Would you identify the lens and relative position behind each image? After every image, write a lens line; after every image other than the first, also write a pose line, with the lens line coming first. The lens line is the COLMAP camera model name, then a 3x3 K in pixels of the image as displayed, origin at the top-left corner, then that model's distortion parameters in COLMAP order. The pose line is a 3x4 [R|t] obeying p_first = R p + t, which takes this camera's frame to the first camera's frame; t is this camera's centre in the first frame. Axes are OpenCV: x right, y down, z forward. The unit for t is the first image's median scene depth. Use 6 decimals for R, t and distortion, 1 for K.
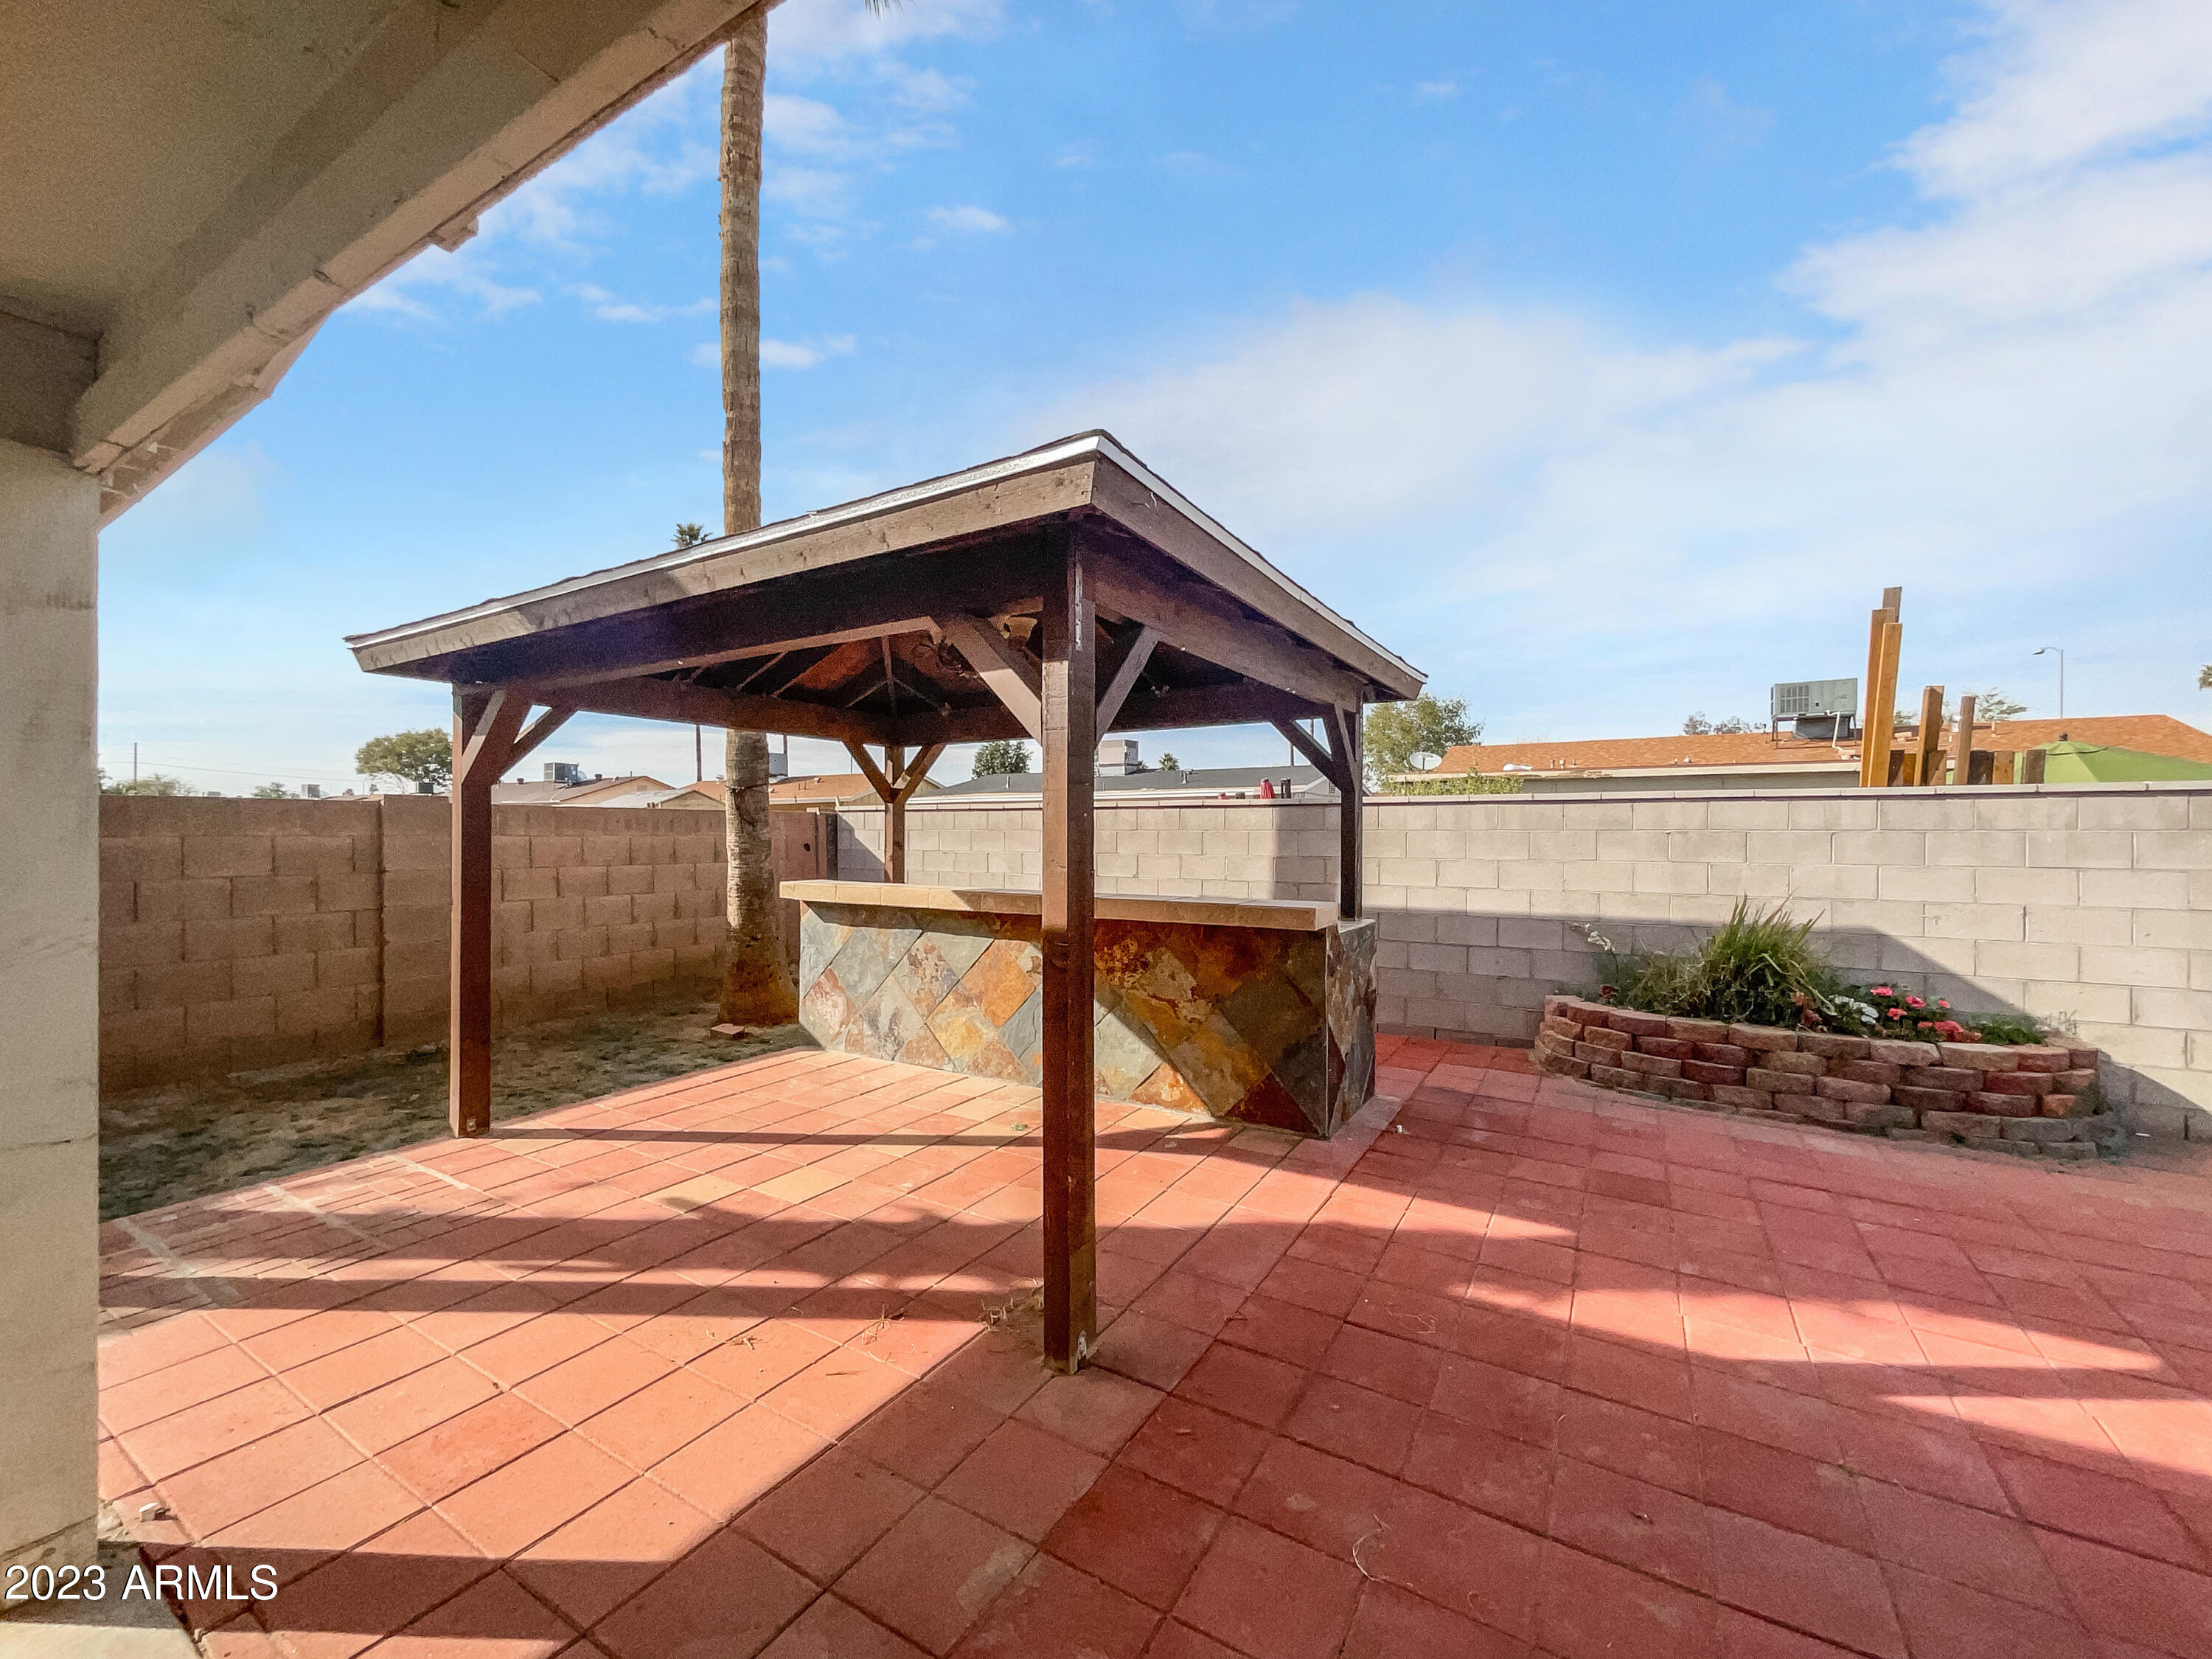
lens RADIAL K [[903.0, 0, 1091.2], [0, 903.0, 834.4], [0, 0, 1]] dist [0.001867, -0.001767]
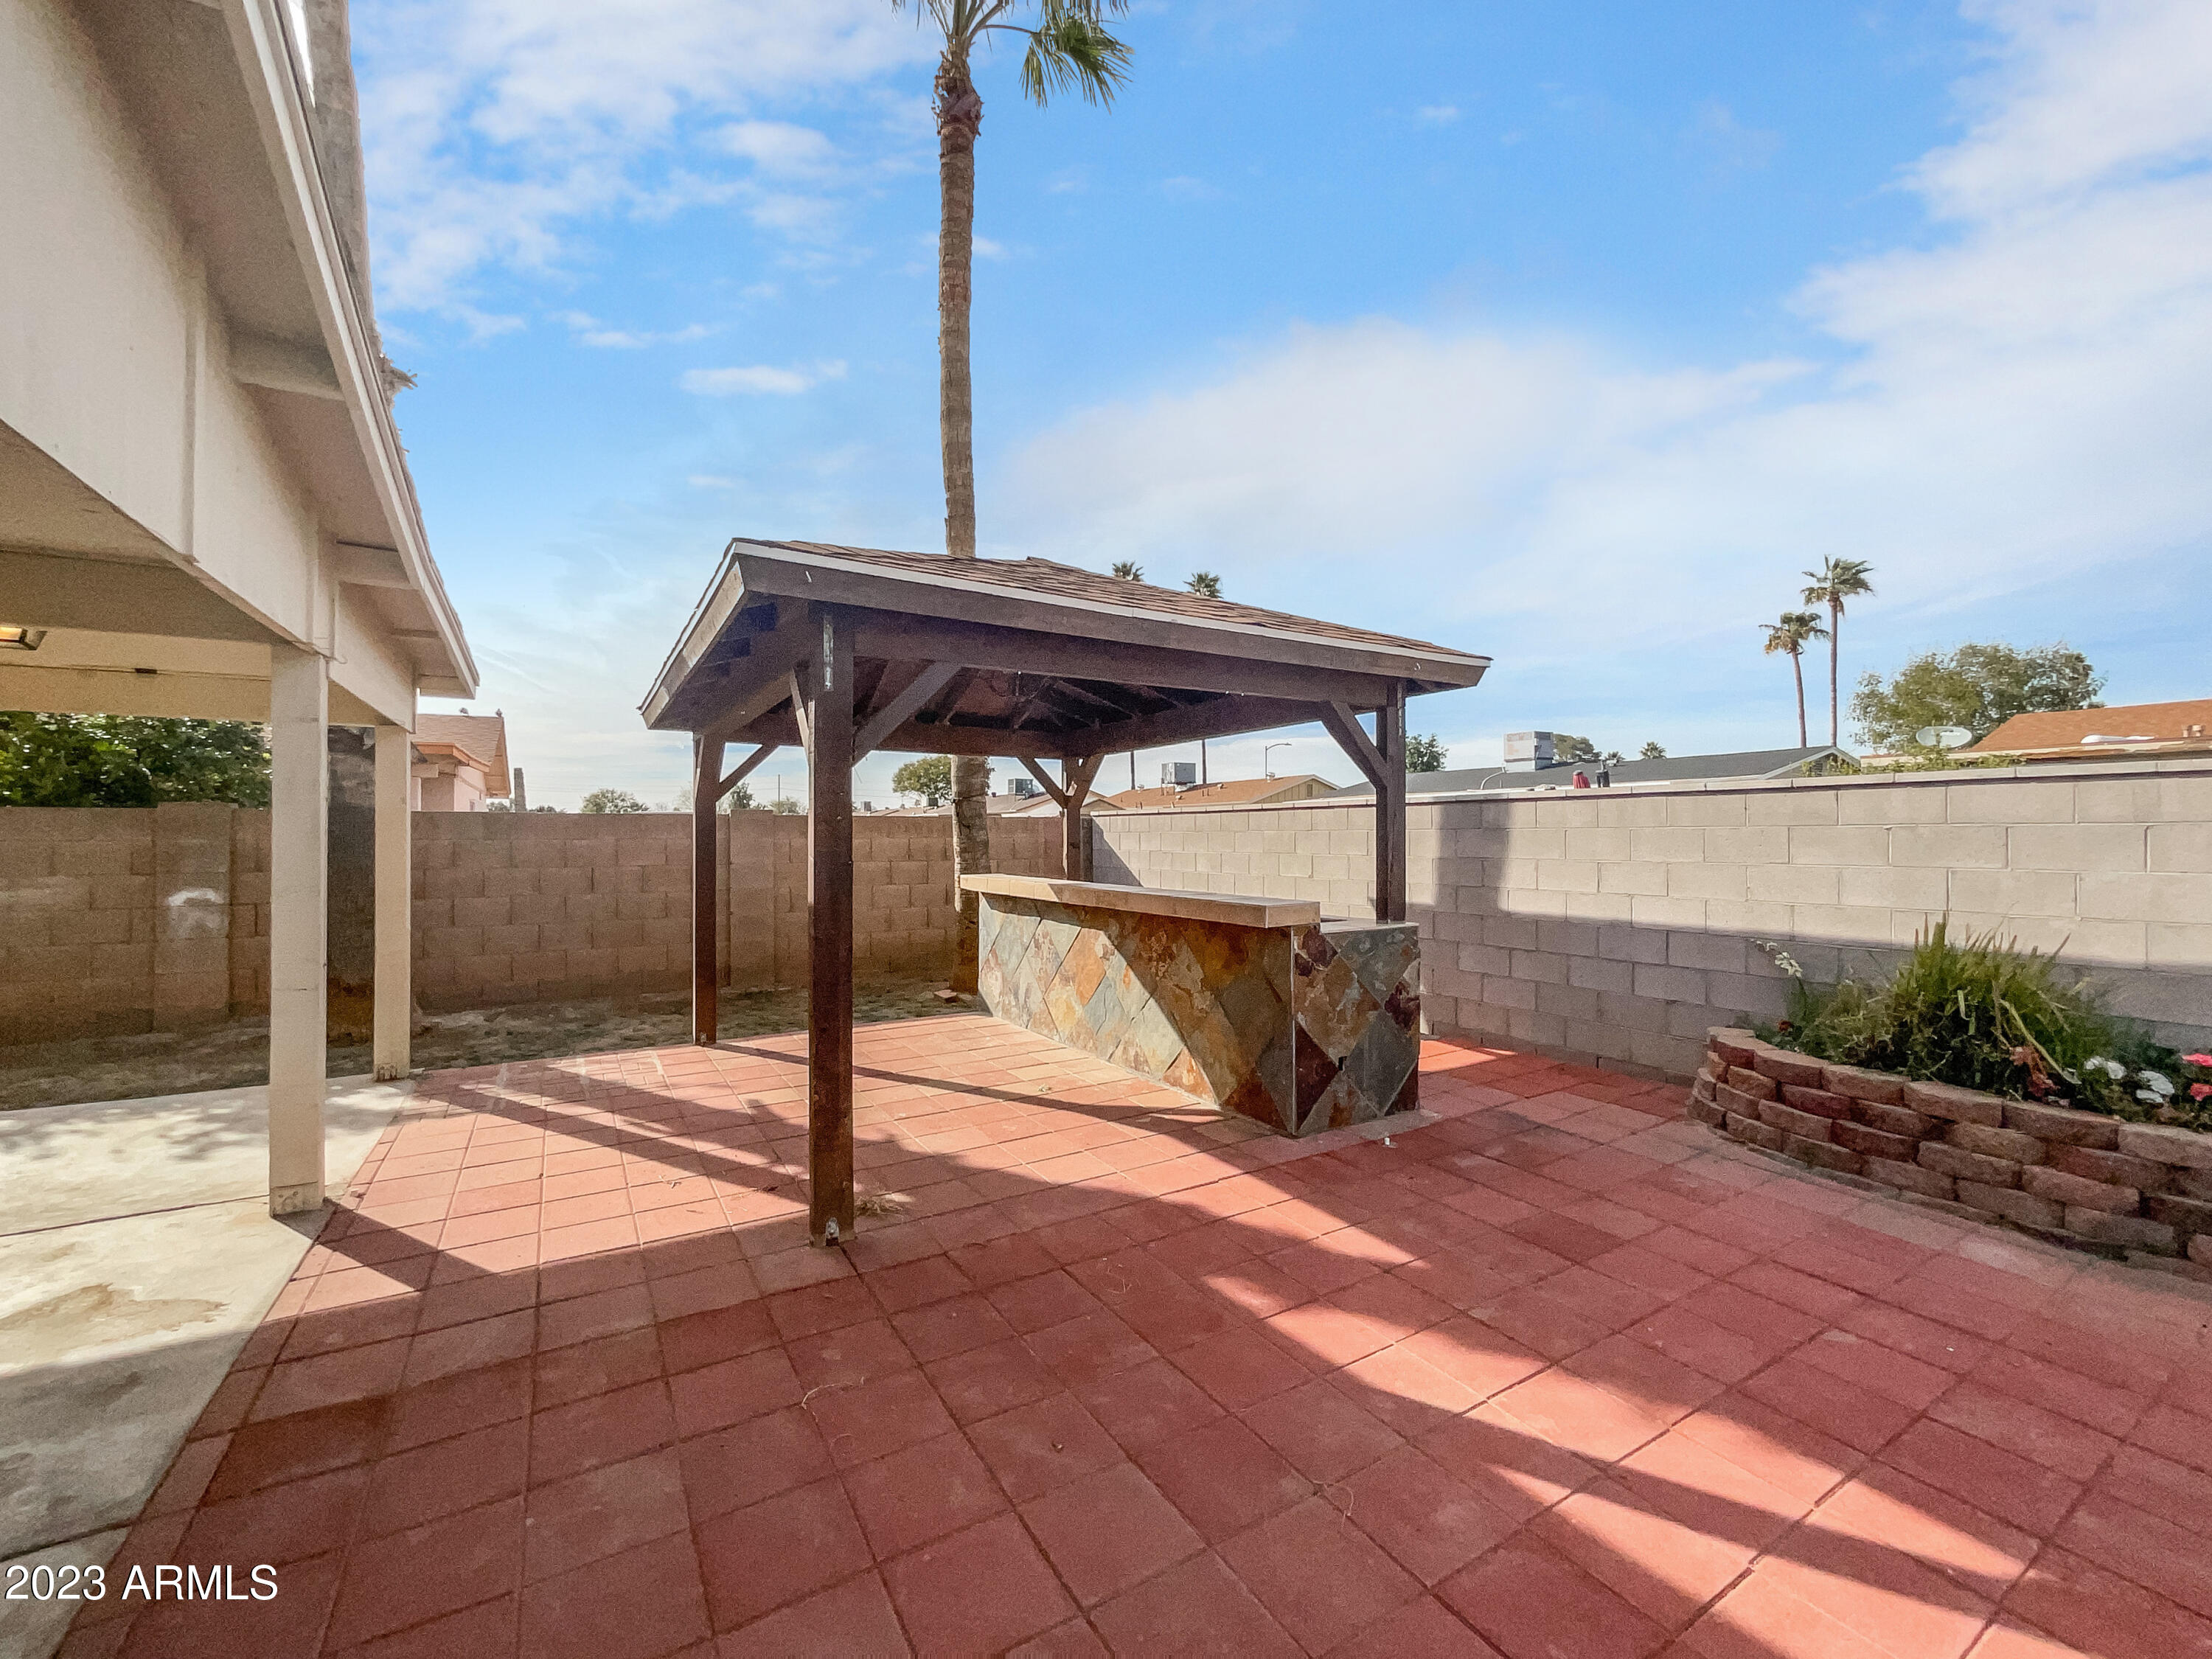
lens RADIAL K [[903.0, 0, 1118.2], [0, 903.0, 830.2], [0, 0, 1]] dist [0.001867, -0.001767]
pose [[0.886574, -0.007442, -0.462526, 0.504862], [0.003499, 0.999950, -0.009383, 0.005723], [0.462573, 0.006701, 0.886556, 0.023082]]
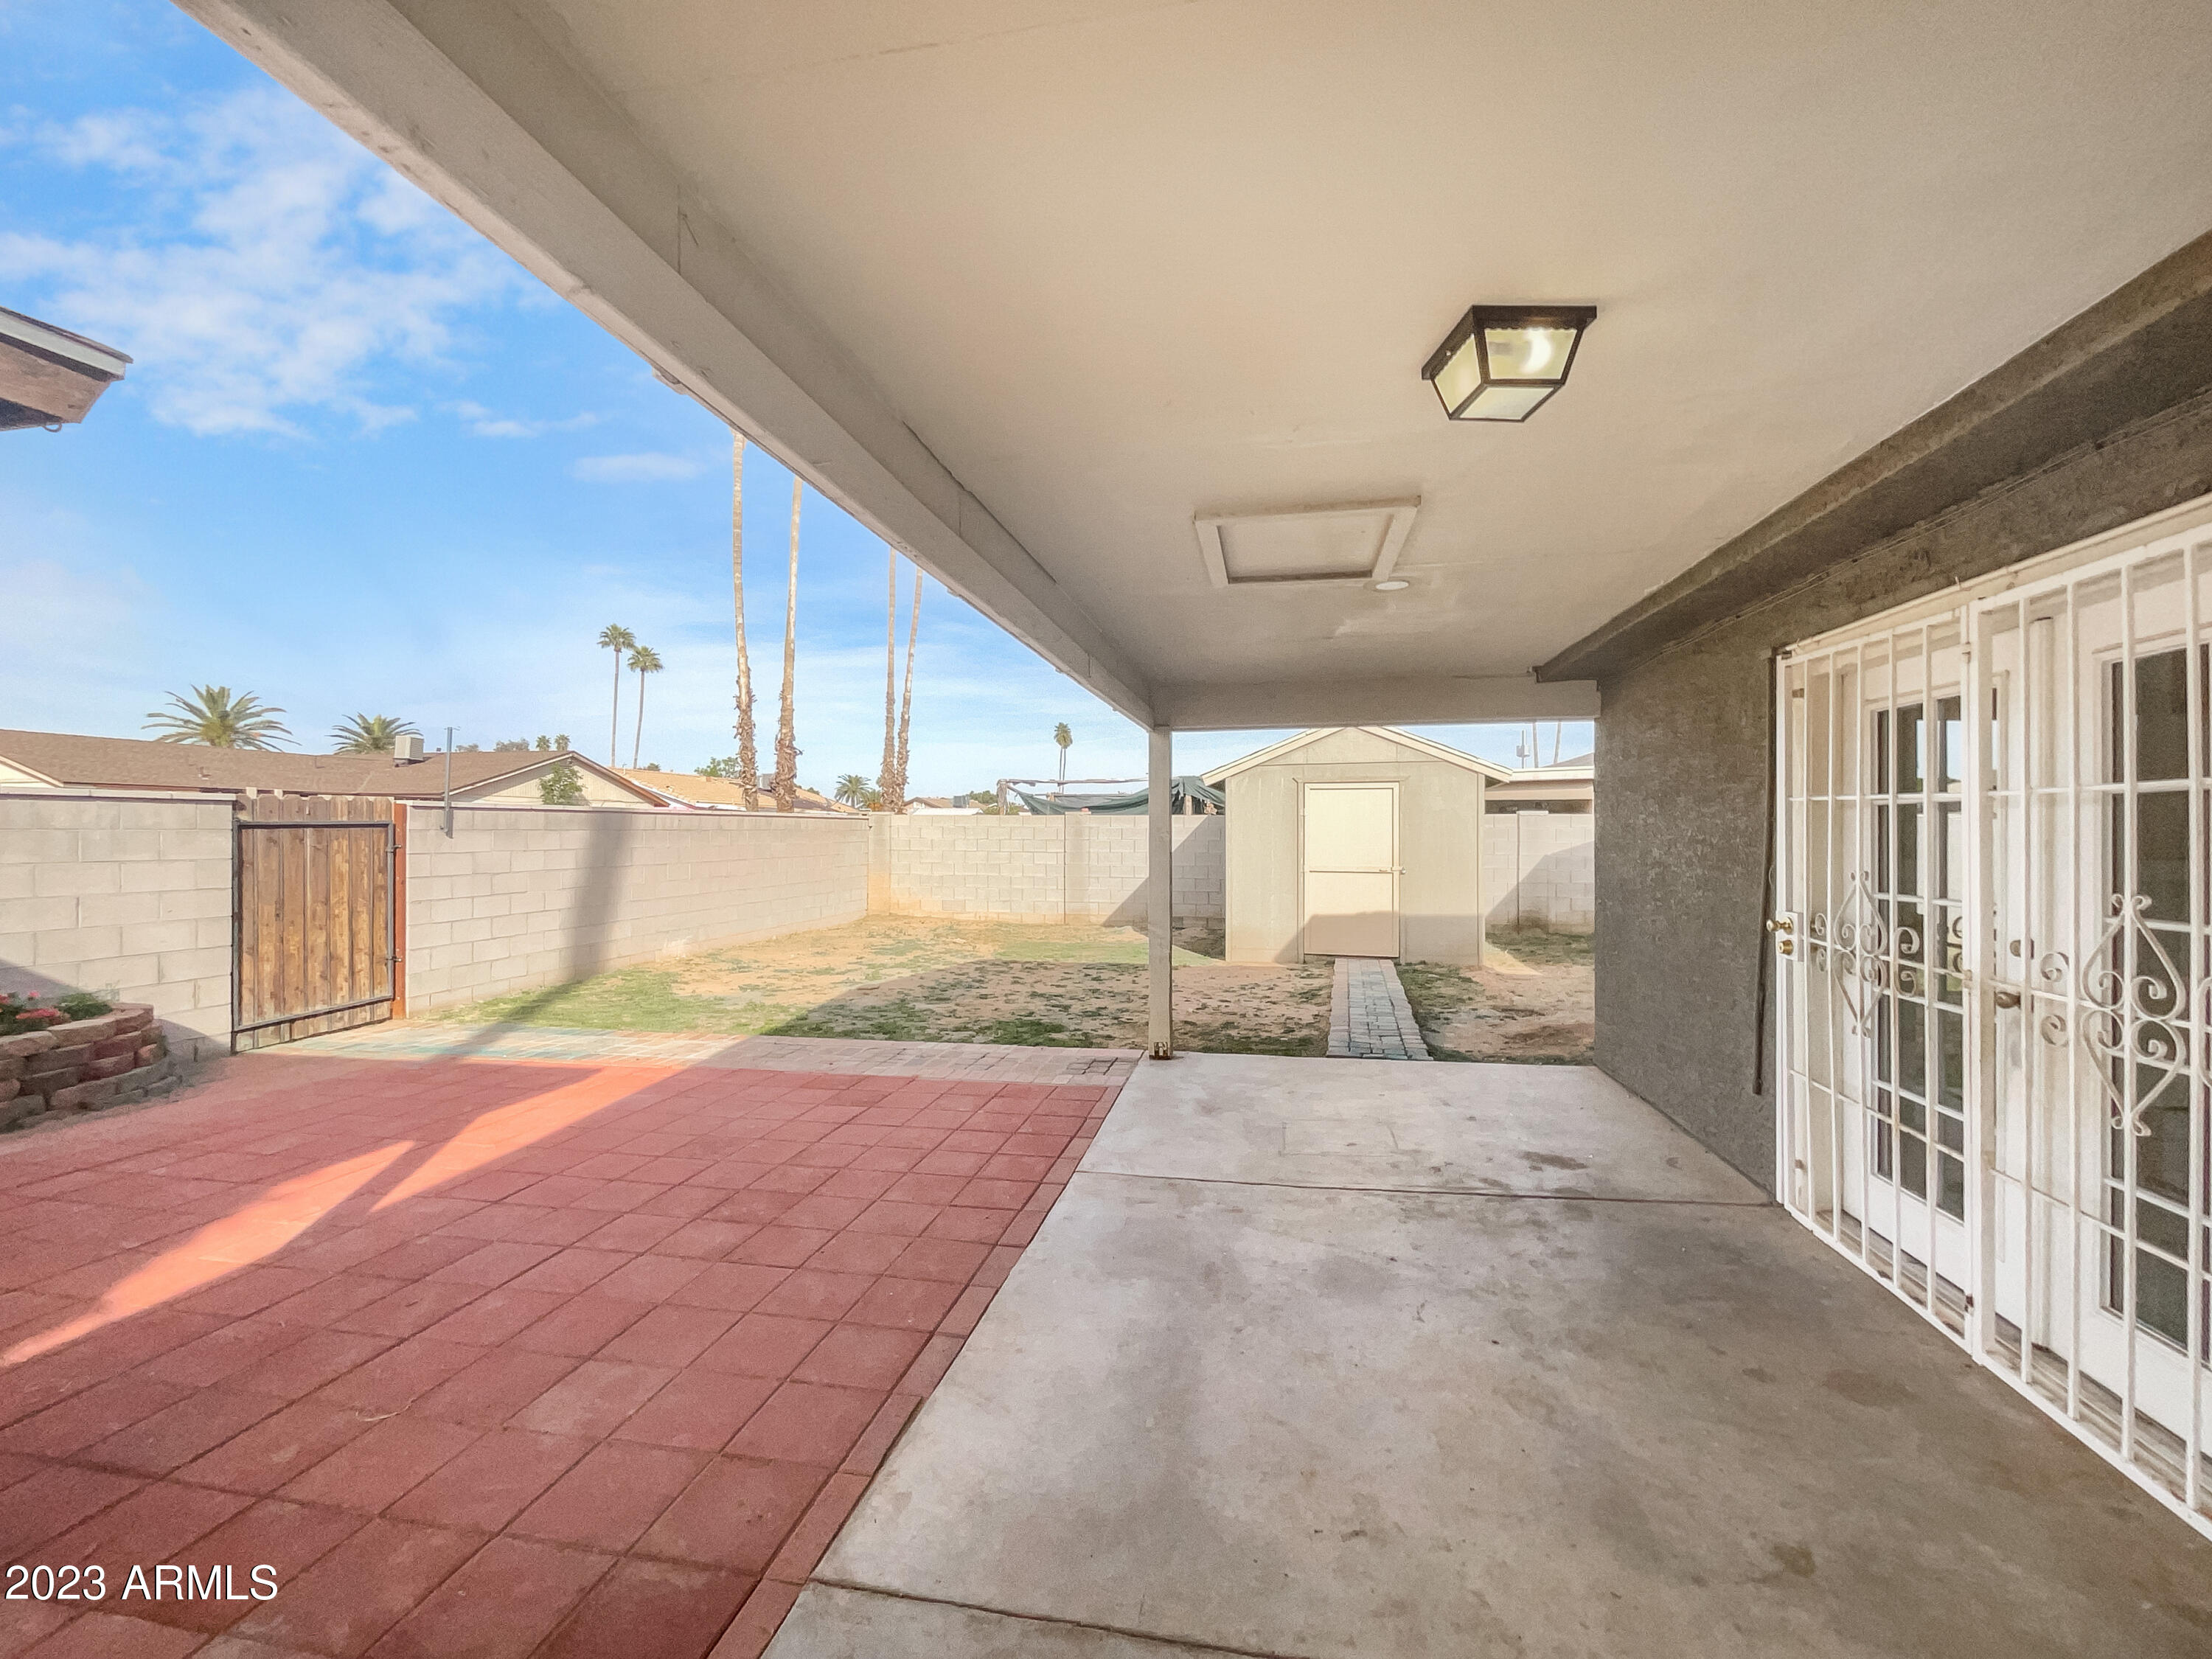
lens RADIAL K [[903.0, 0, 1100.5], [0, 903.0, 831.7], [0, 0, 1]] dist [0.001867, -0.001767]
pose [[-0.345576, -0.002104, 0.938388, -0.490376], [-0.000907, 0.999998, 0.001908, -0.005104], [-0.938390, -0.000192, -0.345577, 0.199058]]
